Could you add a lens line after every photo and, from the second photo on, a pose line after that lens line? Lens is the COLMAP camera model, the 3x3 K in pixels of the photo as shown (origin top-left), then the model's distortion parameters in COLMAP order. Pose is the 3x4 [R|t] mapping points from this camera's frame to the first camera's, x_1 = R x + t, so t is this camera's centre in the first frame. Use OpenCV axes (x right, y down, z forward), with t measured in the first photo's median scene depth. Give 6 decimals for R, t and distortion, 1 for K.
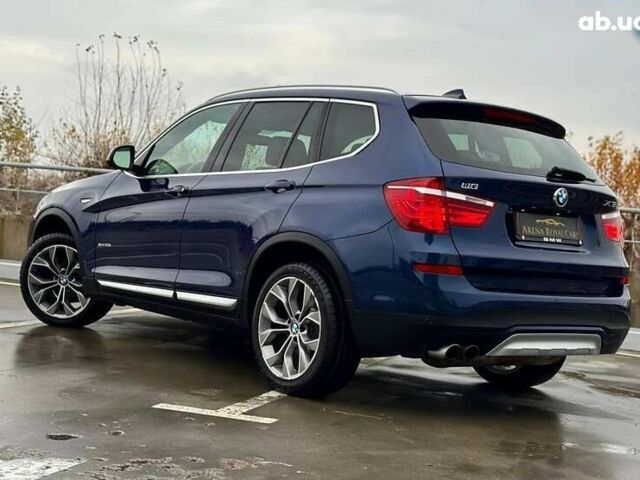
lens RADIAL K [[986.7, 0, 320.0], [0, 986.7, 240.0], [0, 0, 1]] dist [0.333757, -0.012775]
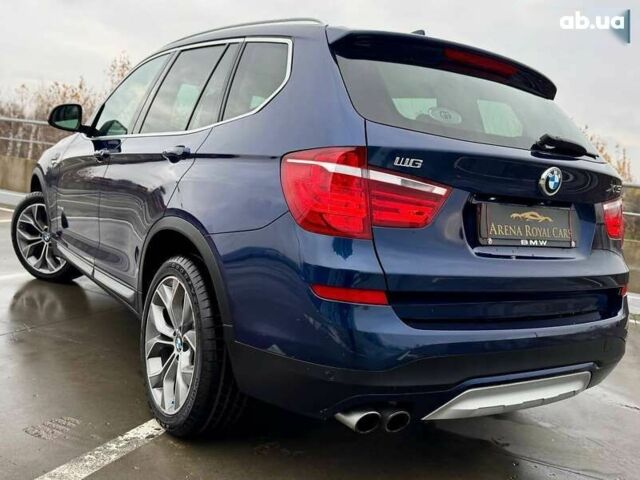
lens RADIAL K [[578.5, 0, 320.0], [0, 578.5, 240.0], [0, 0, 1]] dist [0.149905, -0.004009]
pose [[0.994830, 0.037937, -0.094205, 0.123964], [-0.028627, 0.994747, 0.098284, -0.037713], [0.097439, -0.095079, 0.990689, 0.587347]]
